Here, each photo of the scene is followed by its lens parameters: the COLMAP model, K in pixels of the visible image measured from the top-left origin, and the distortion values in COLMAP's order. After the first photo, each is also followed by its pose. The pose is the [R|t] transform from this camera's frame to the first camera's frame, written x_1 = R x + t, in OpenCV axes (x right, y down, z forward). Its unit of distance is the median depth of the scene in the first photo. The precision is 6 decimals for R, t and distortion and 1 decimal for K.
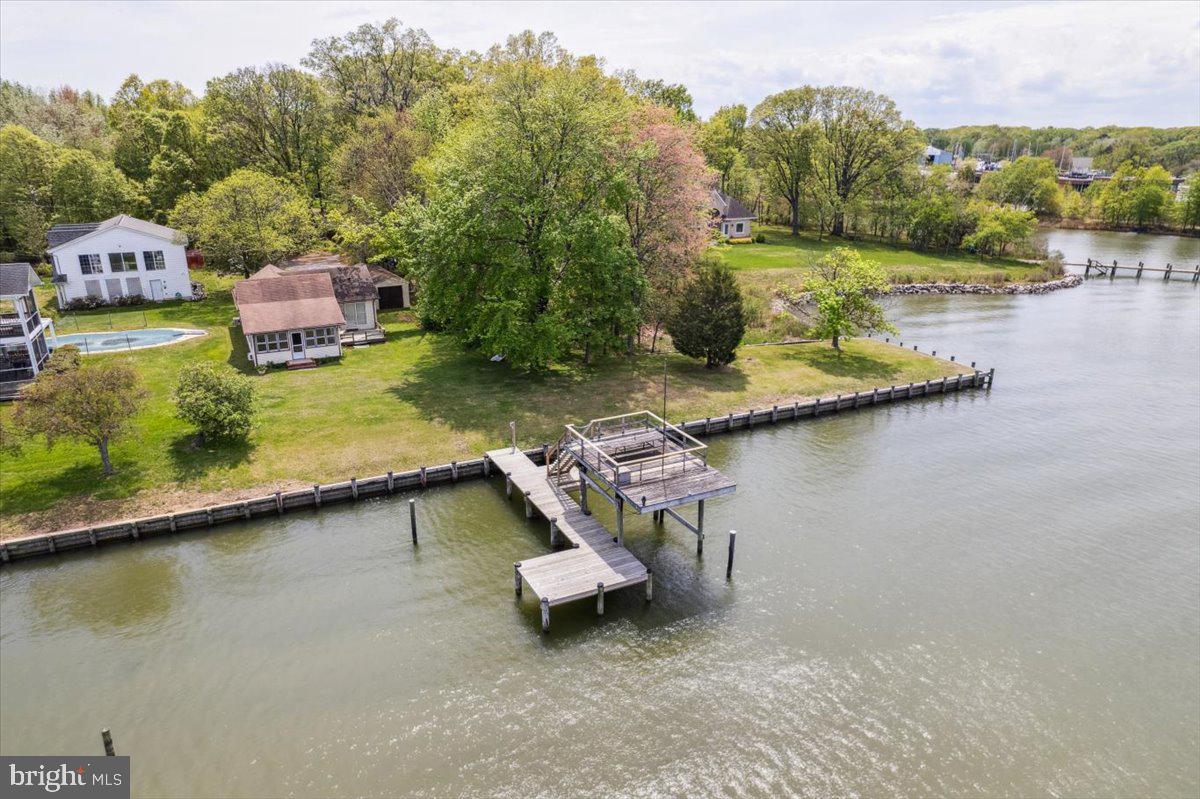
lens RADIAL K [[778.0, 0, 606.4], [0, 778.0, 404.7], [0, 0, 1]] dist [-0.075602, 0.065618]
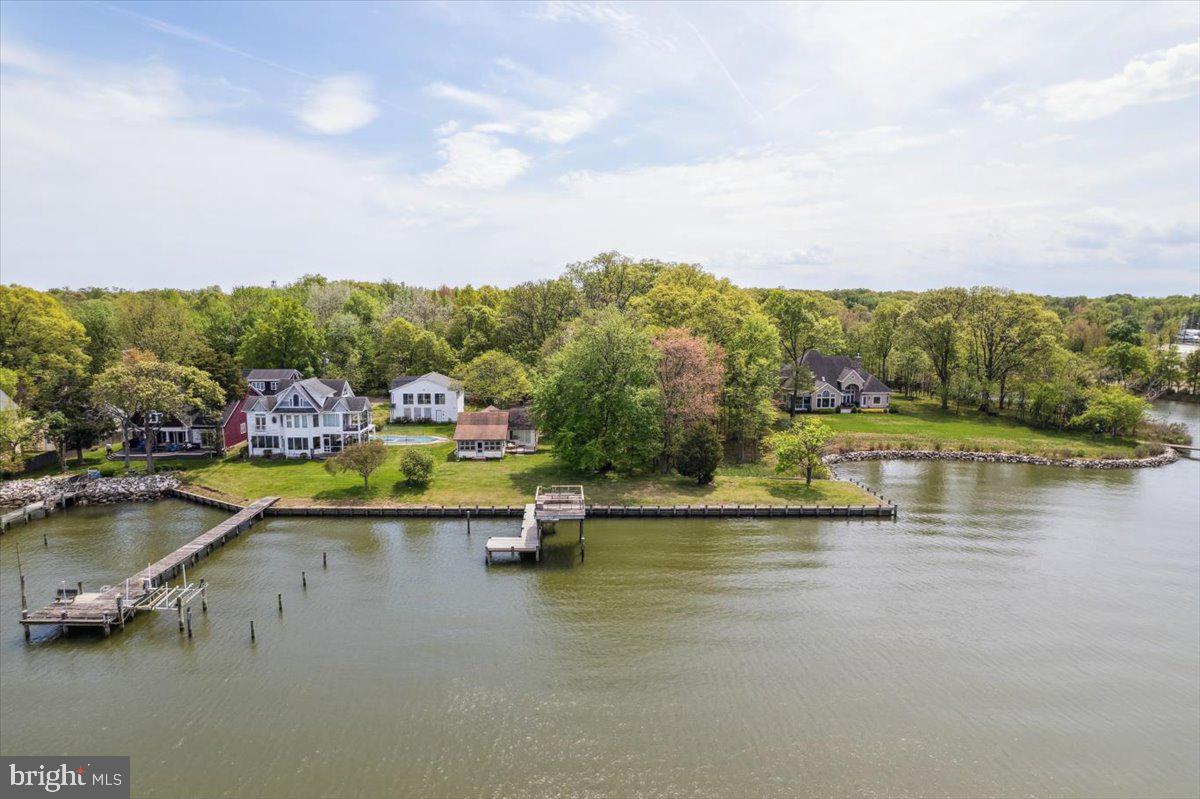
lens RADIAL K [[778.0, 0, 600.1], [0, 778.0, 399.9], [0, 0, 1]] dist [-0.075602, 0.065618]
pose [[0.906421, 0.052558, -0.419093, 0.486498], [-0.137532, 0.974880, -0.175198, 0.072543], [0.399357, 0.216442, 0.890880, -0.431074]]
